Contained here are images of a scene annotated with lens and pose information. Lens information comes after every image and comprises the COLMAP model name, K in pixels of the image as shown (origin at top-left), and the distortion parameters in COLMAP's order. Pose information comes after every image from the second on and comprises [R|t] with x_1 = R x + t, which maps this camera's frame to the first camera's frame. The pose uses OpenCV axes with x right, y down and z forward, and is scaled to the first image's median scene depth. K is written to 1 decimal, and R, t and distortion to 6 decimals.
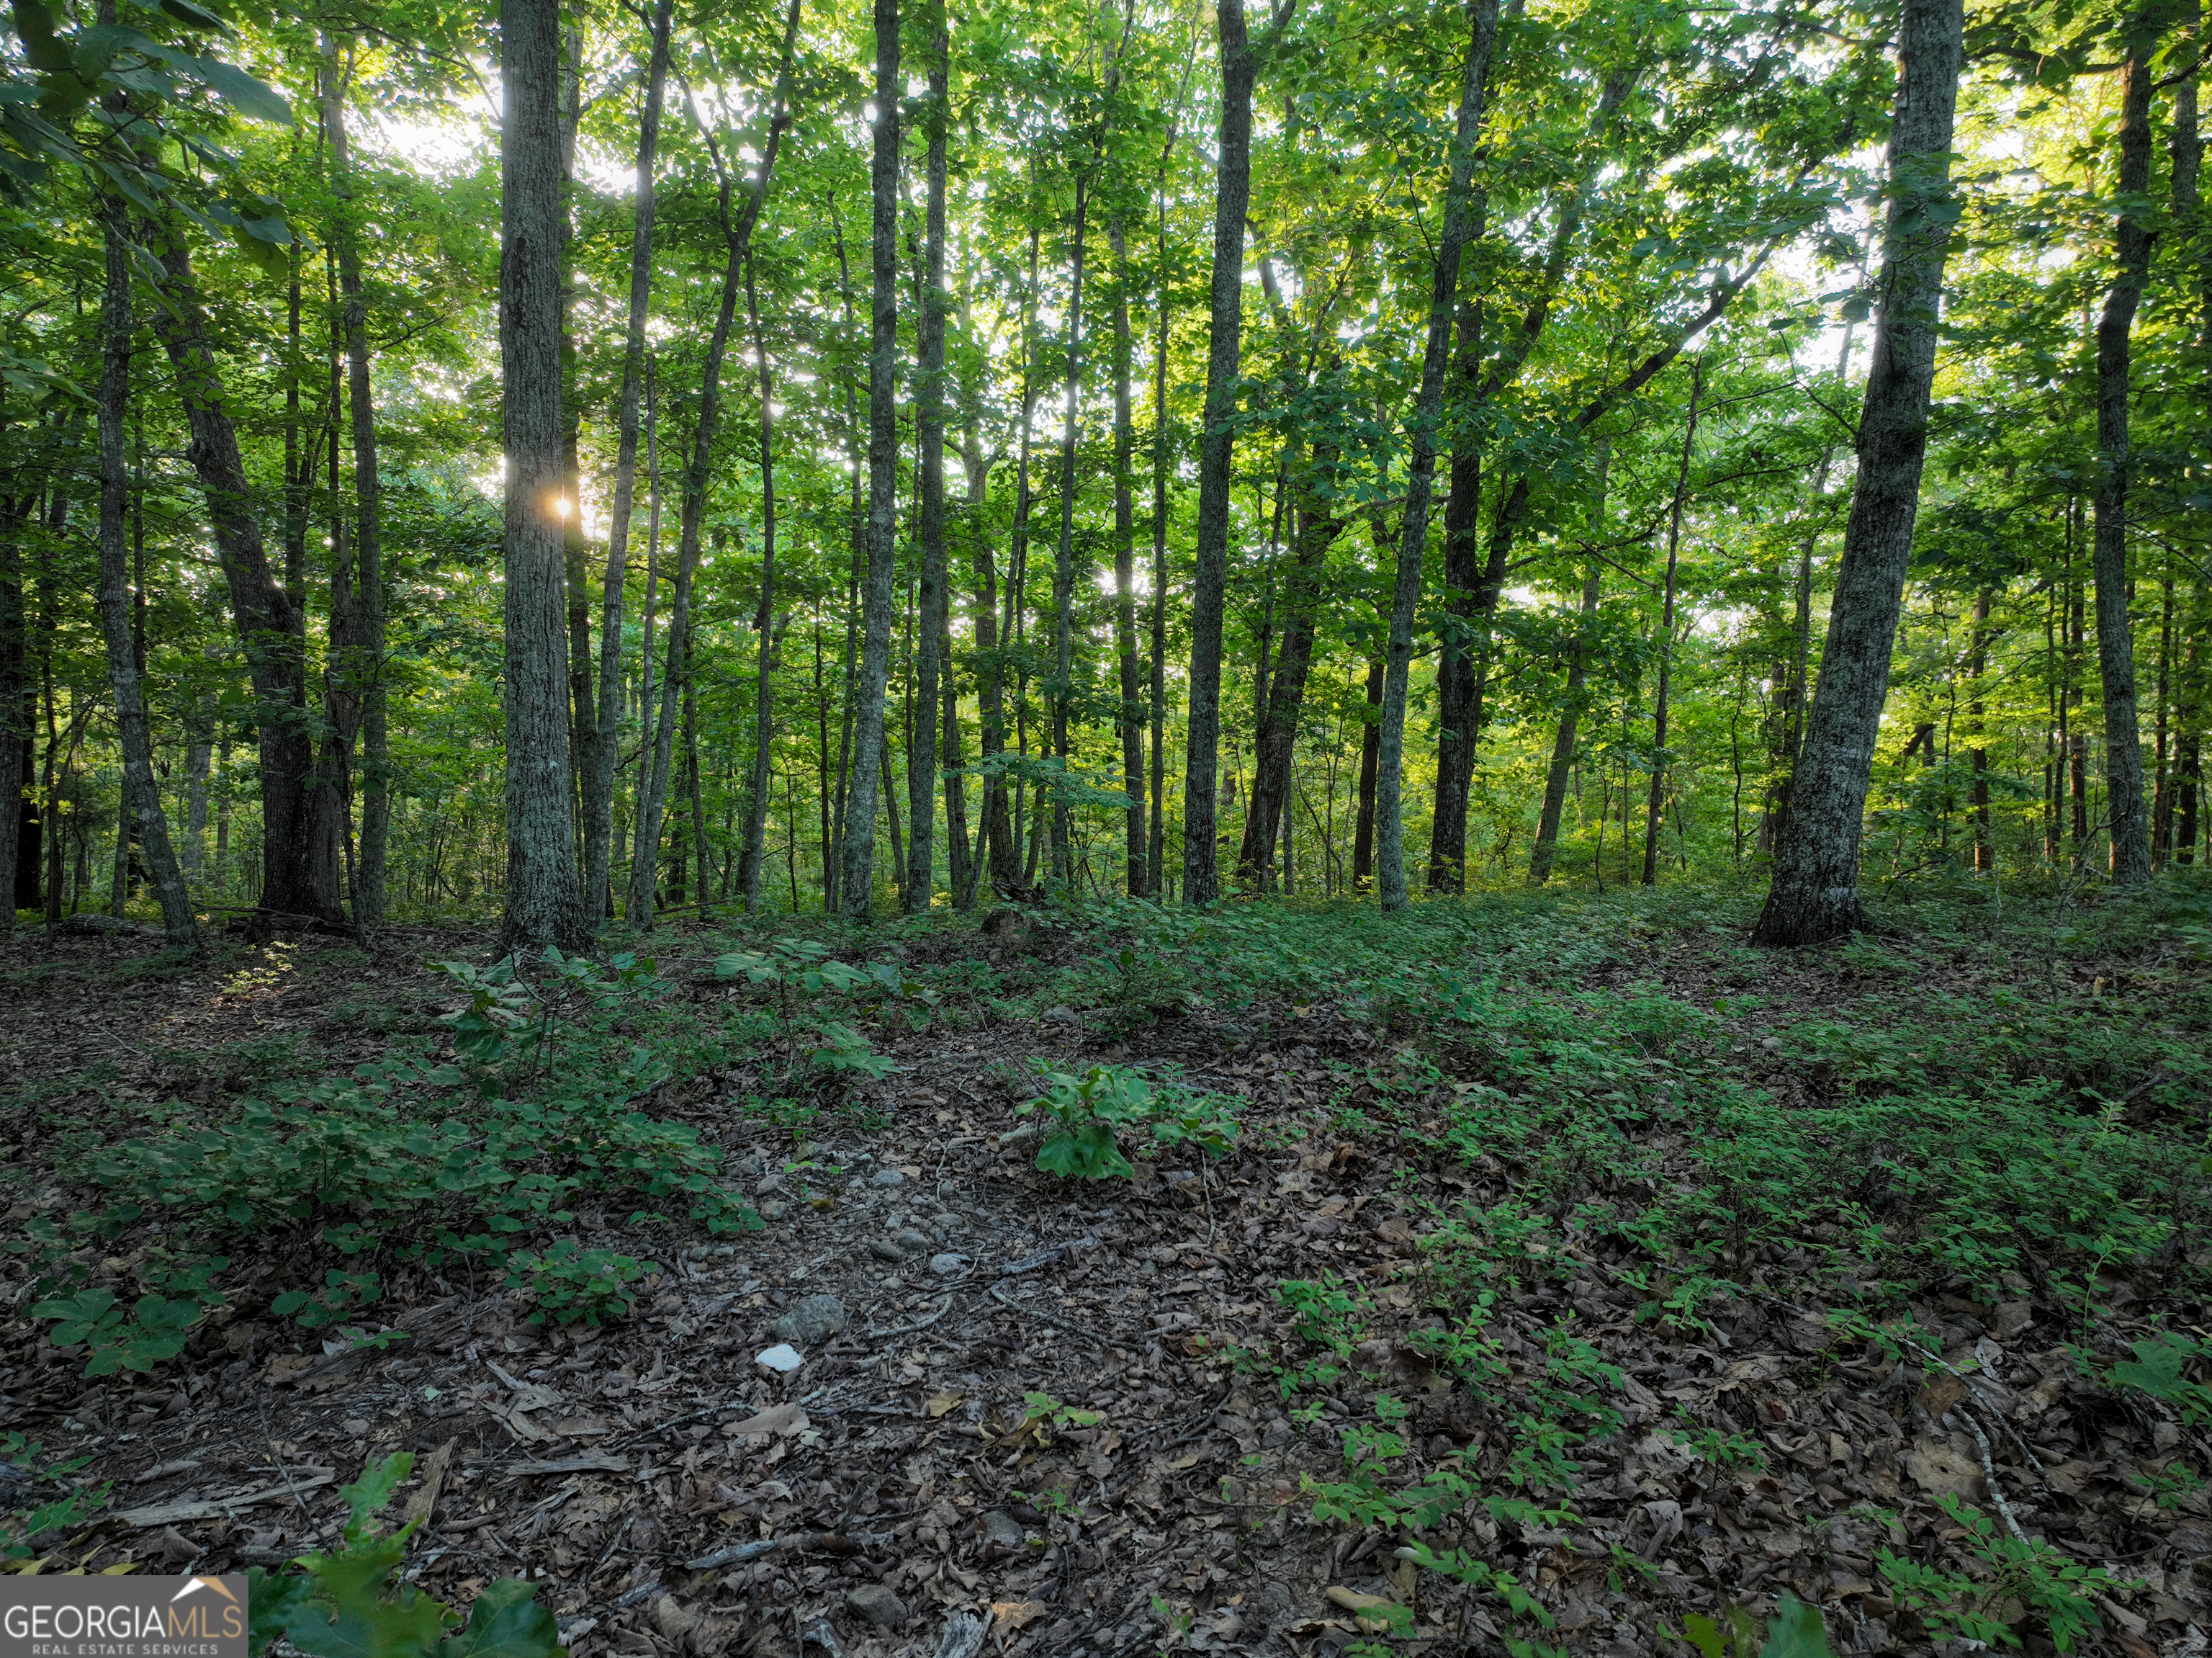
lens RADIAL K [[1548.1, 0, 1108.3], [0, 1548.1, 834.9], [0, 0, 1]] dist [0.001236, 0.020697]
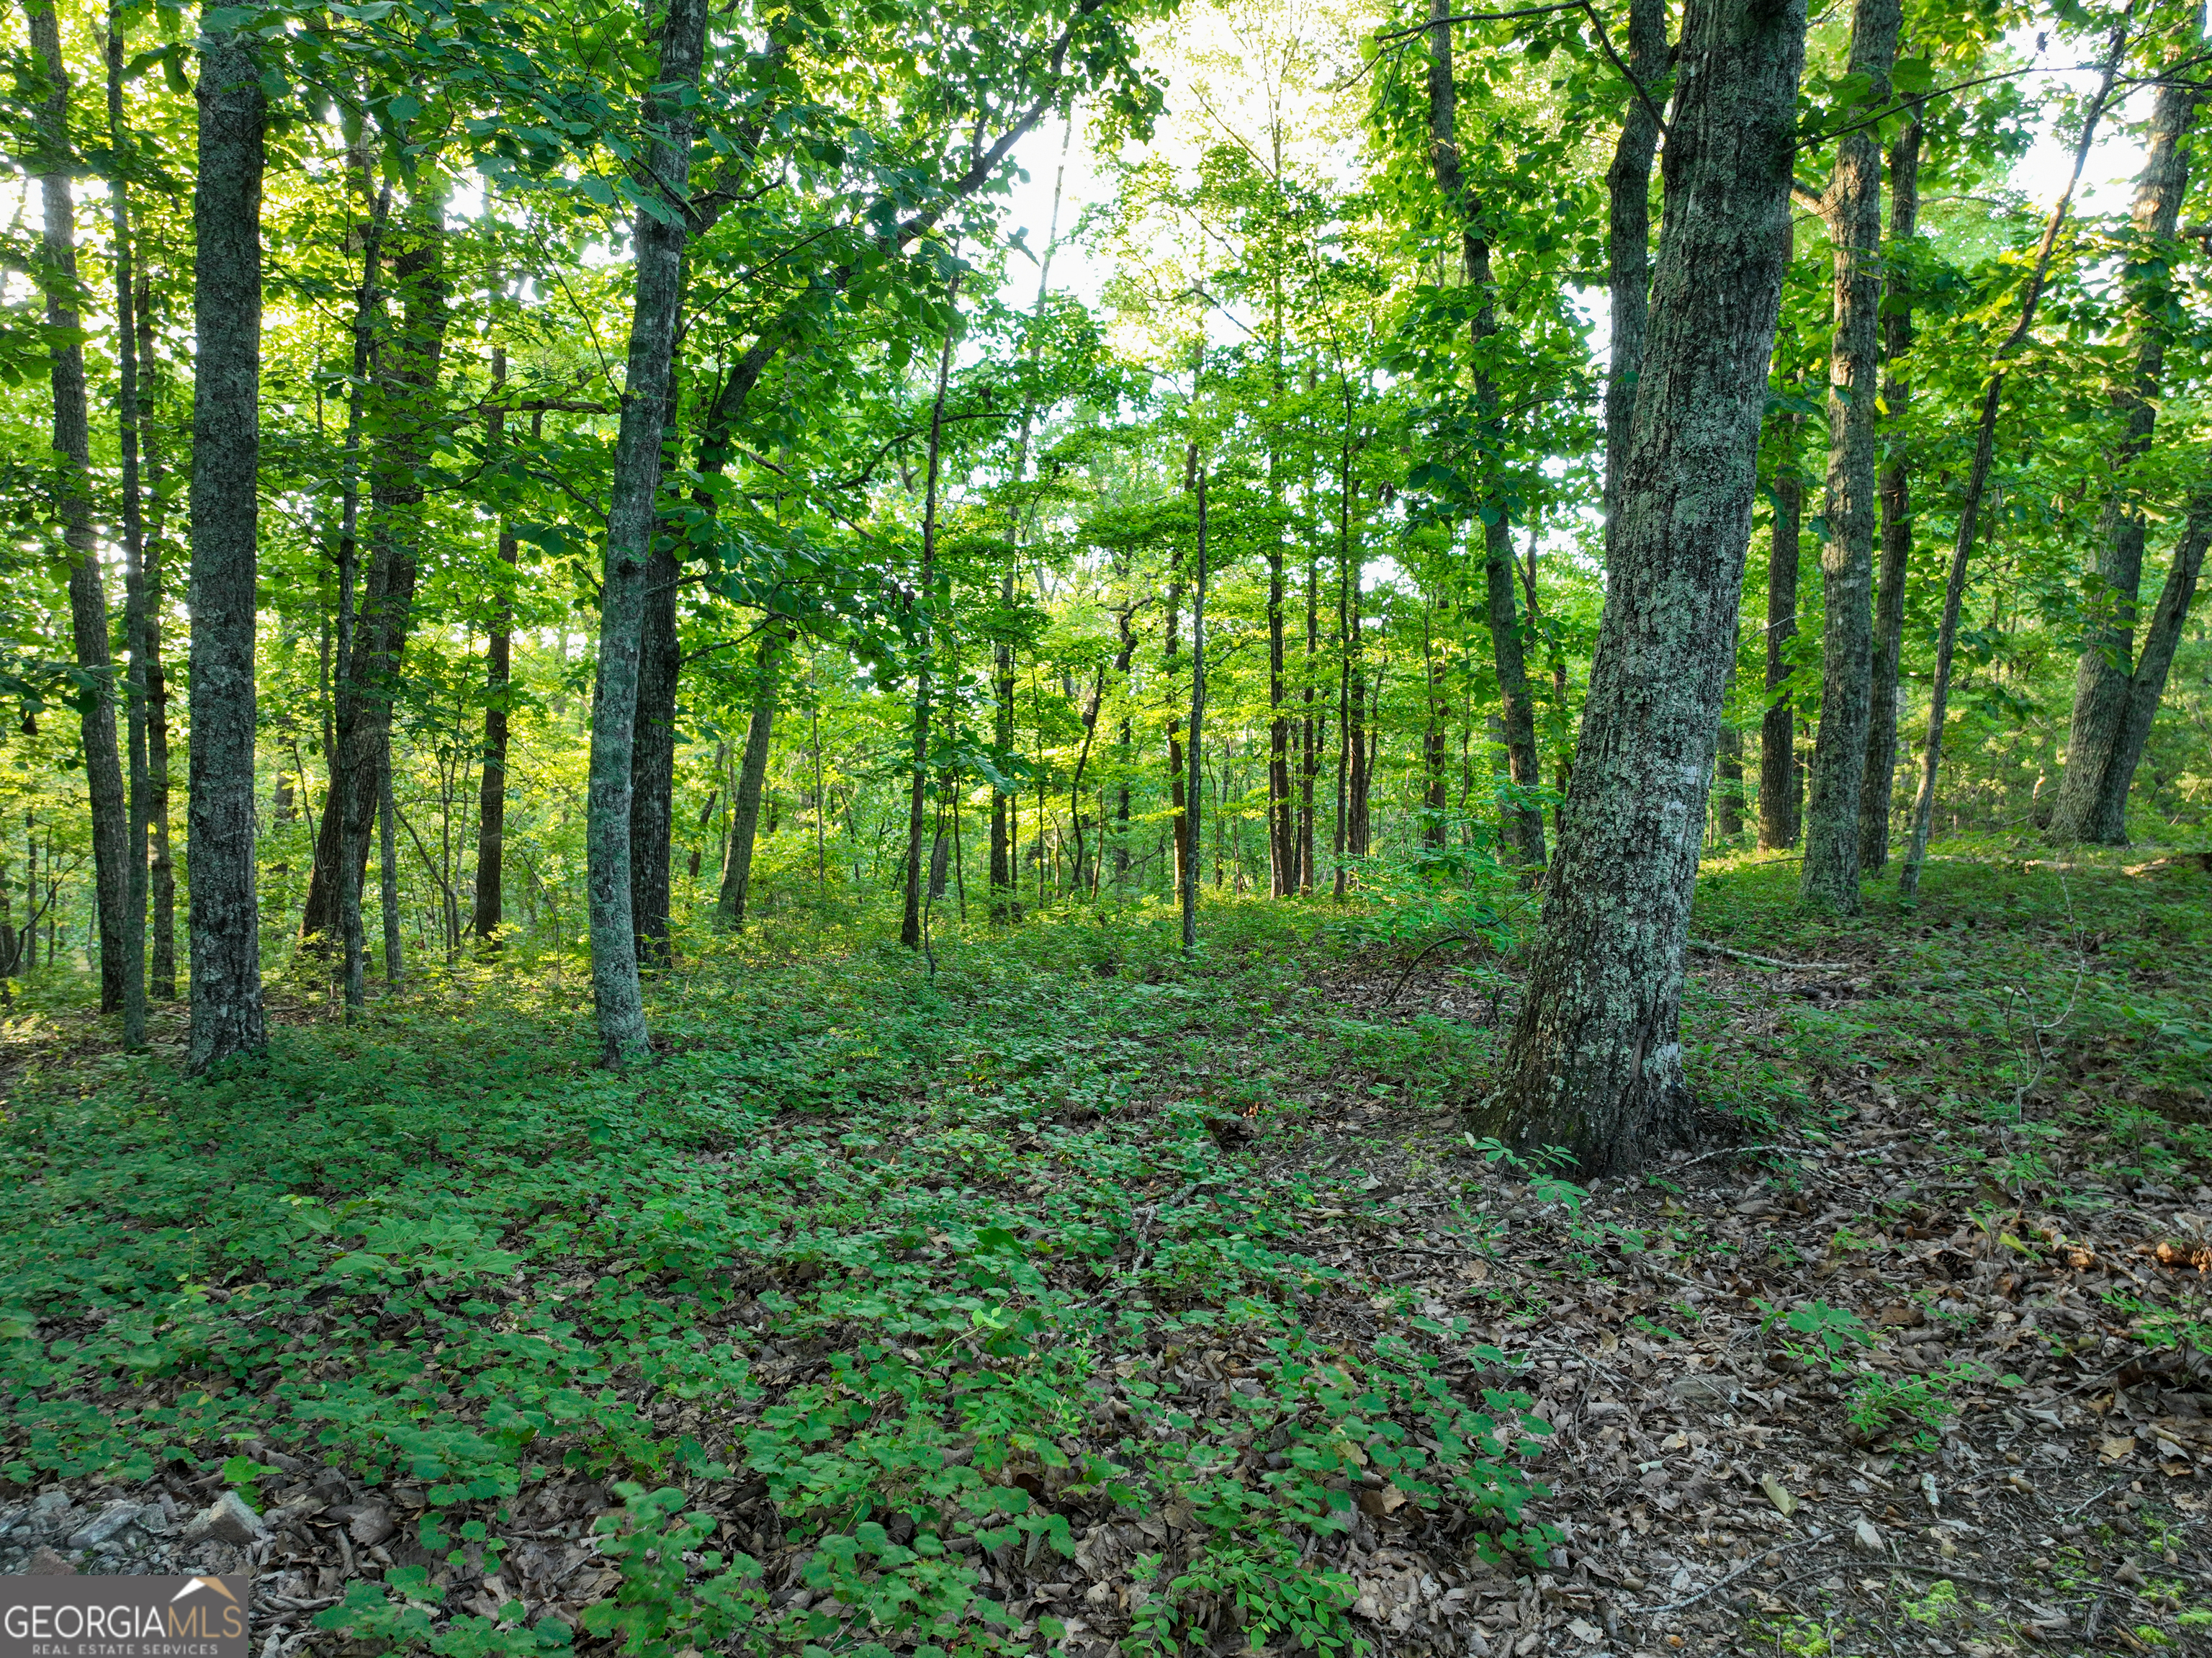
lens RADIAL K [[1539.2, 0, 1106.0], [0, 1539.2, 829.0], [0, 0, 1]] dist [0.001207, 0.002877]
pose [[0.843453, -0.031299, 0.536290, 0.027373], [0.030392, 0.999483, 0.010534, -0.022329], [-0.536342, 0.007414, 0.843968, 0.329167]]
